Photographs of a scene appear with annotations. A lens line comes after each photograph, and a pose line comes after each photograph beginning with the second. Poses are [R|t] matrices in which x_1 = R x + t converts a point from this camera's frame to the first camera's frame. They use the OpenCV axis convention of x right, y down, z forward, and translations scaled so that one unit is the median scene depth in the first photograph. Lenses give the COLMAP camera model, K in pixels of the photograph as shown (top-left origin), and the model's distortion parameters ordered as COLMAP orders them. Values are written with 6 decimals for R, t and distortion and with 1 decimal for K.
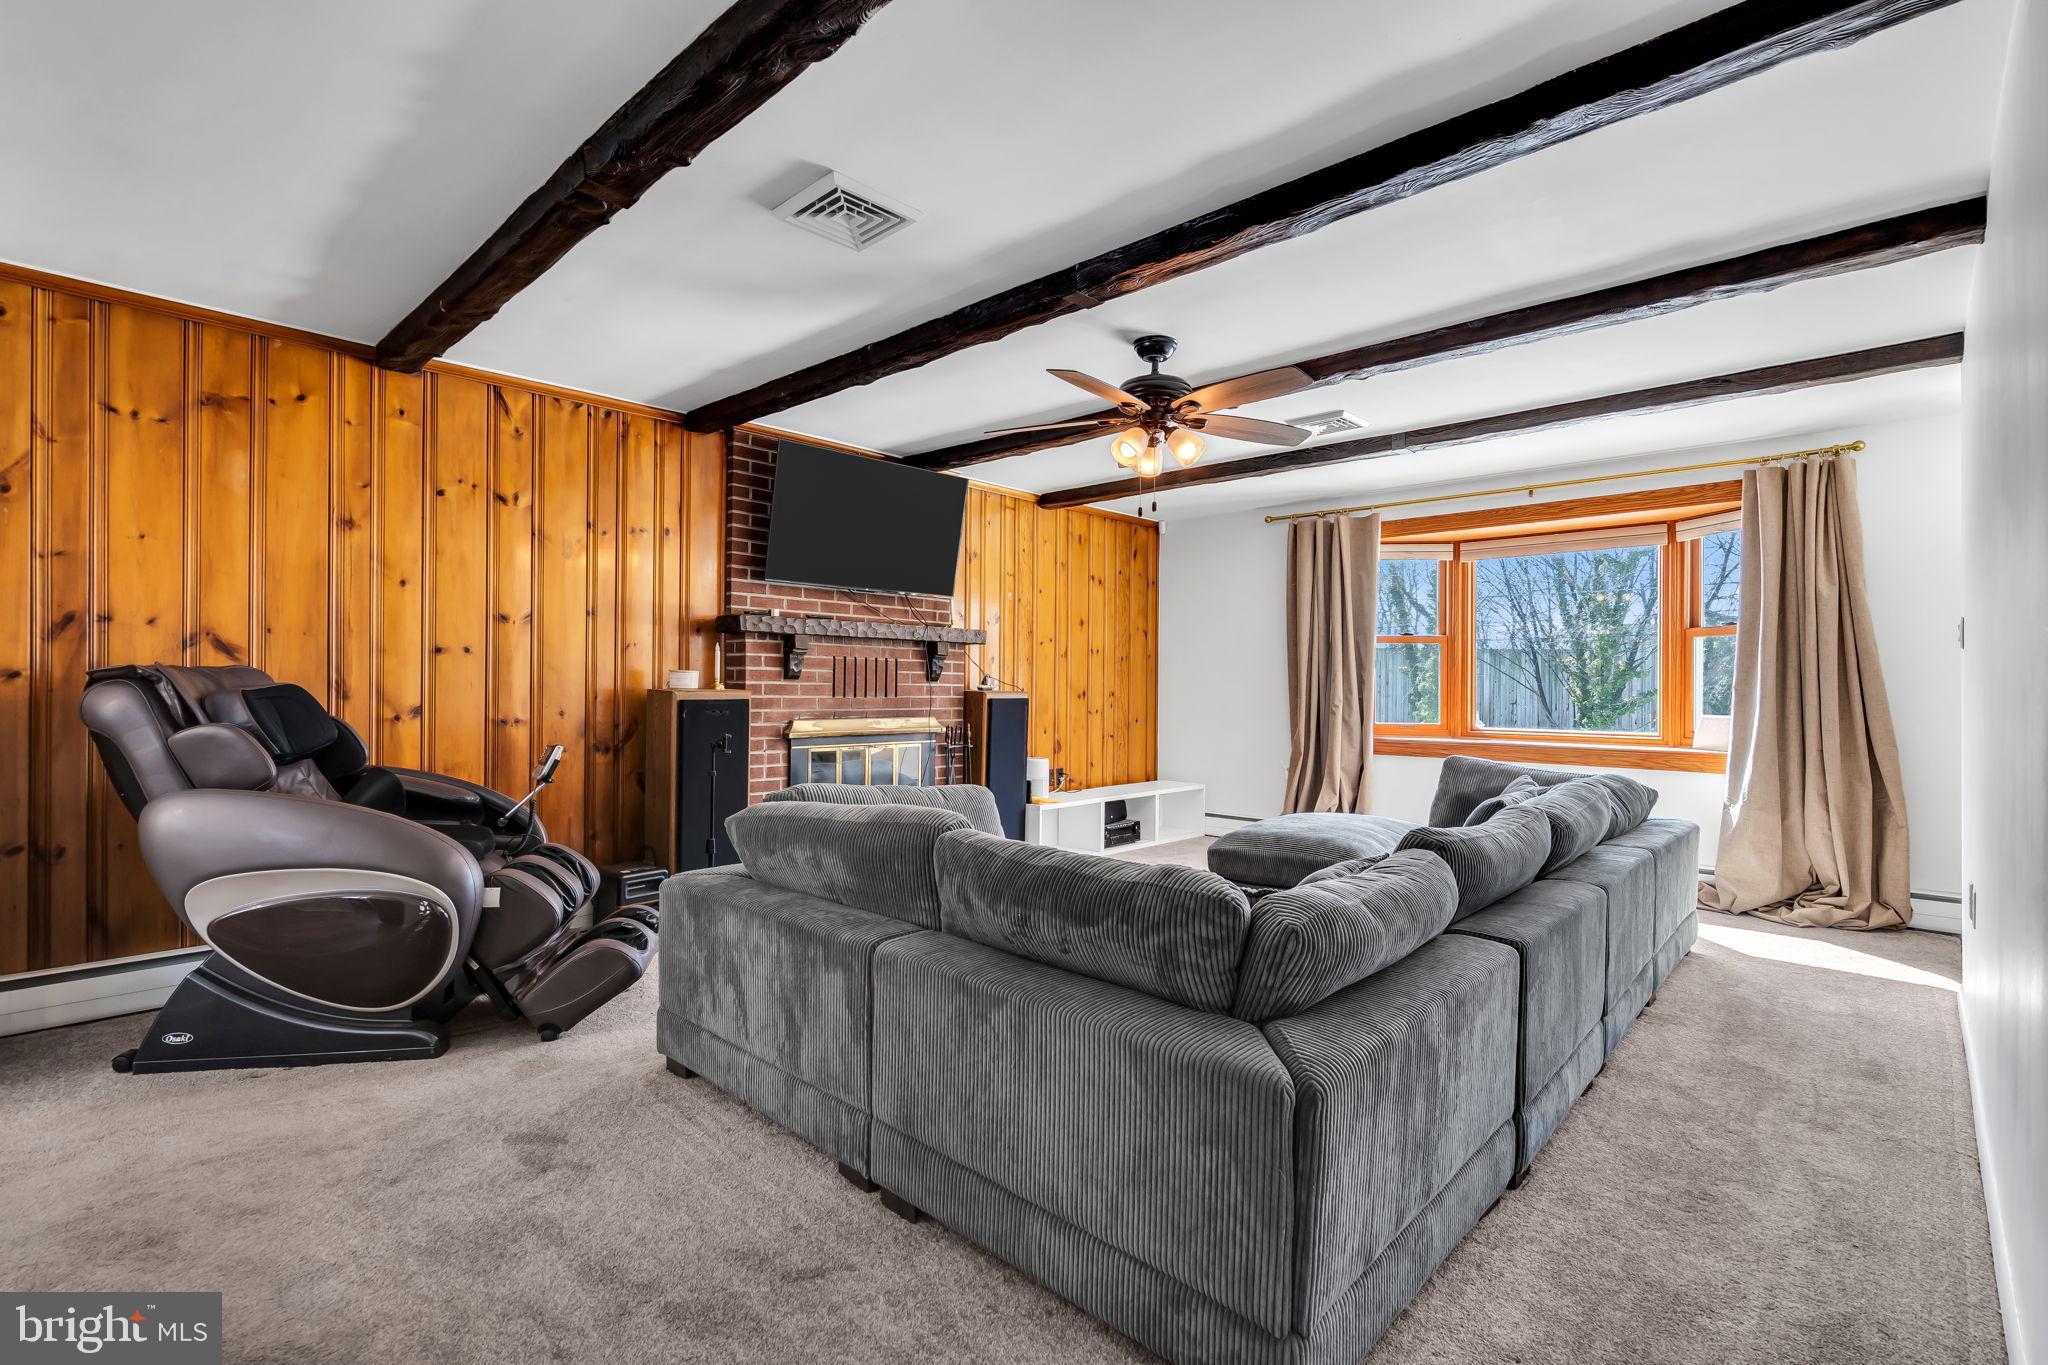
lens RADIAL K [[932.4, 0, 1025.2], [0, 932.4, 687.2], [0, 0, 1]] dist [-0.001482, -0.000334]
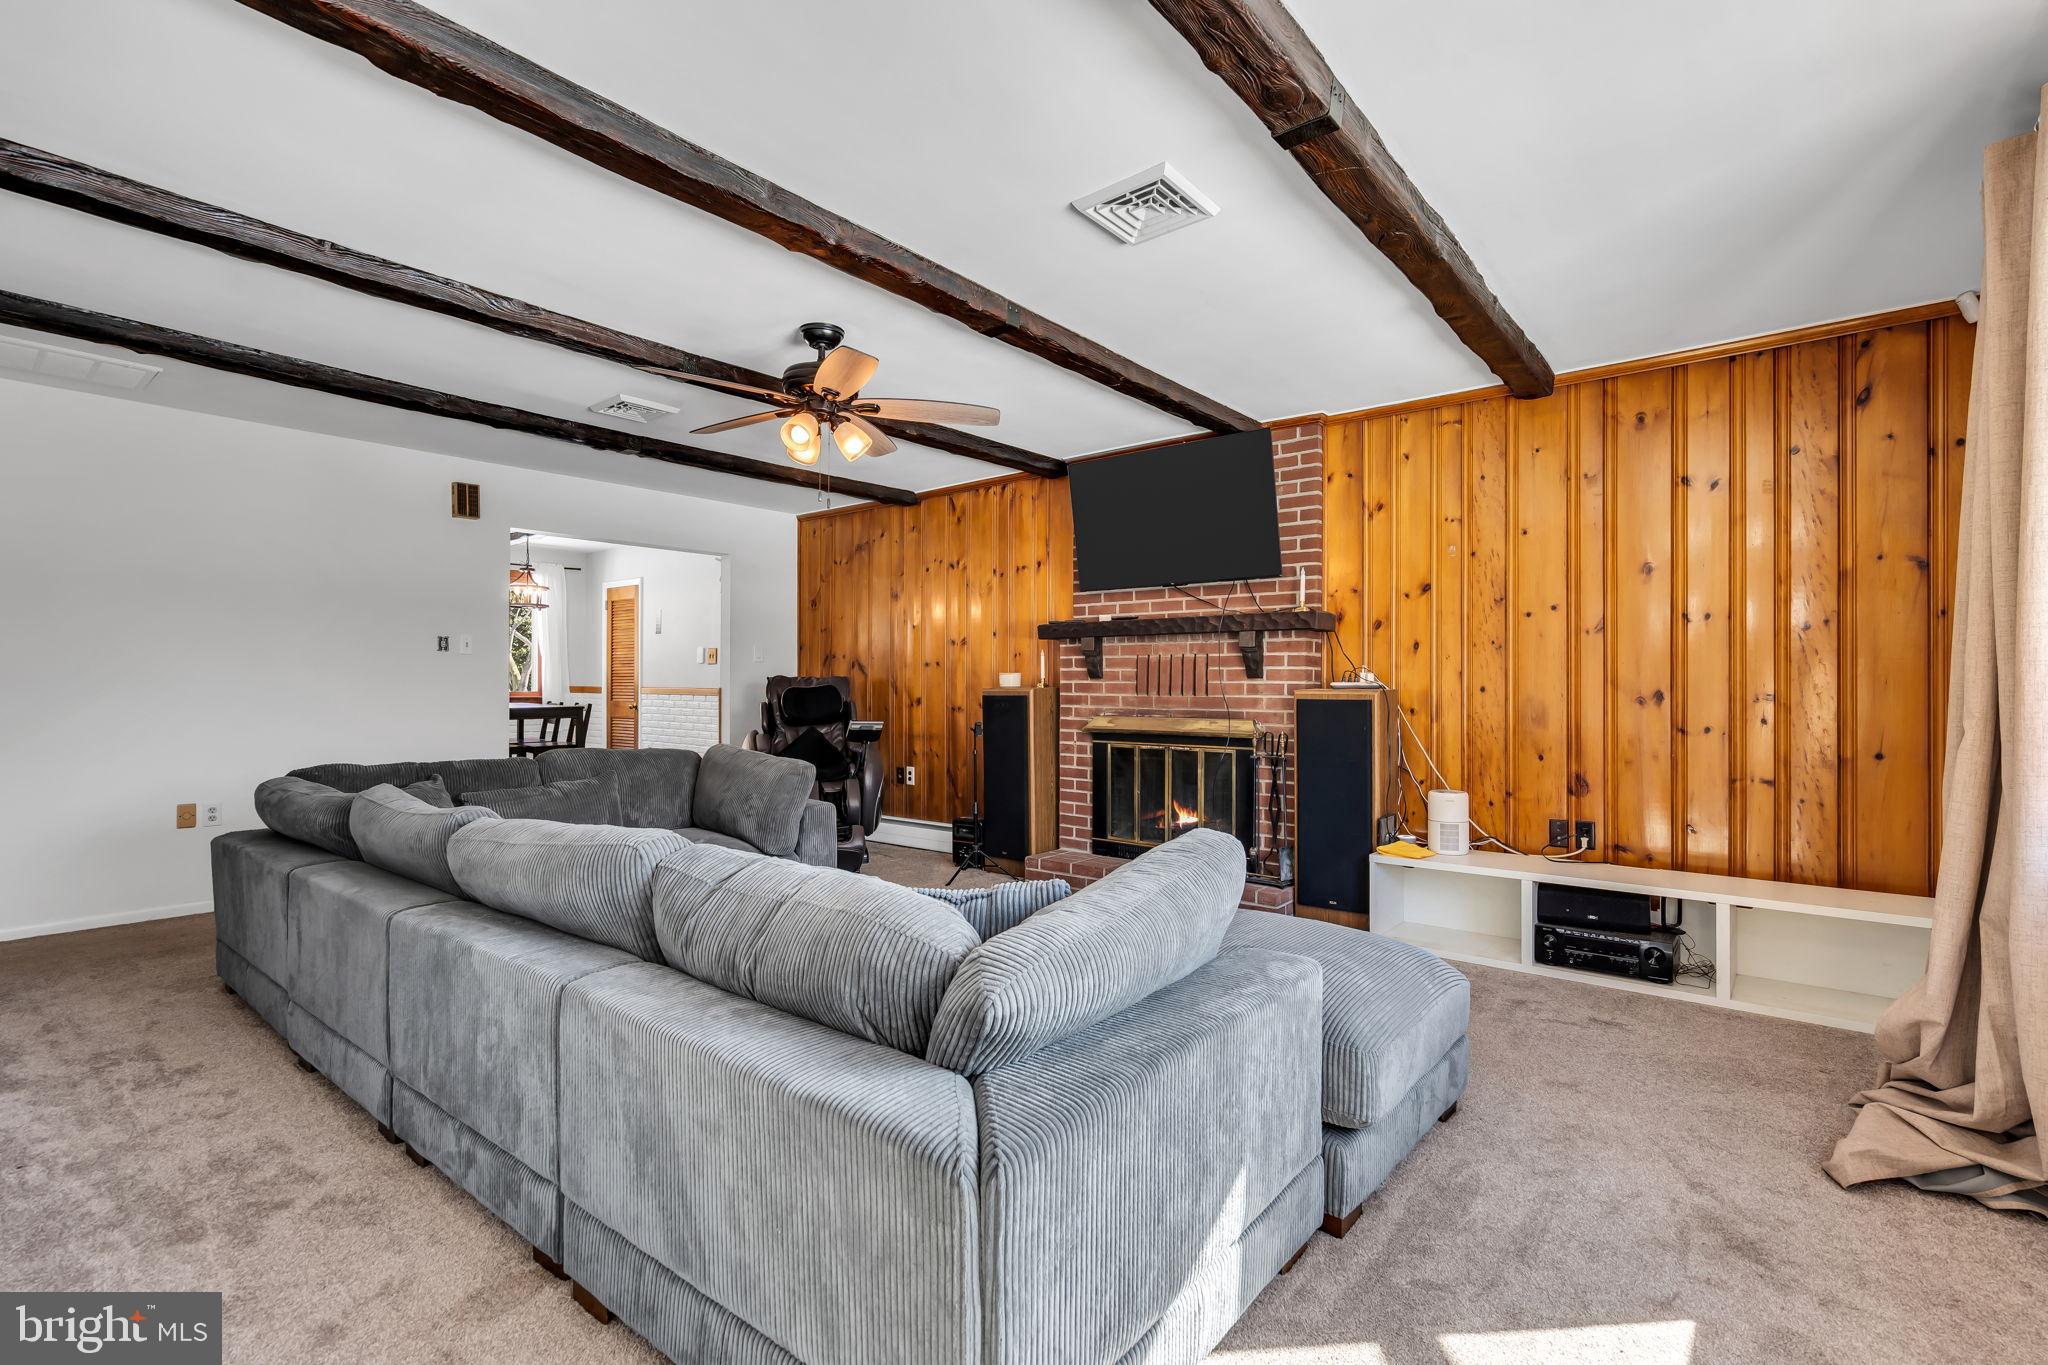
lens RADIAL K [[932.4, 0, 1027.9], [0, 932.4, 679.7], [0, 0, 1]] dist [-0.001482, -0.000334]
pose [[0.075493, -0.012453, -0.997069, 0.807375], [-0.001181, 0.999920, -0.012578, 0.006385], [0.997146, 0.002128, 0.075473, 0.808905]]
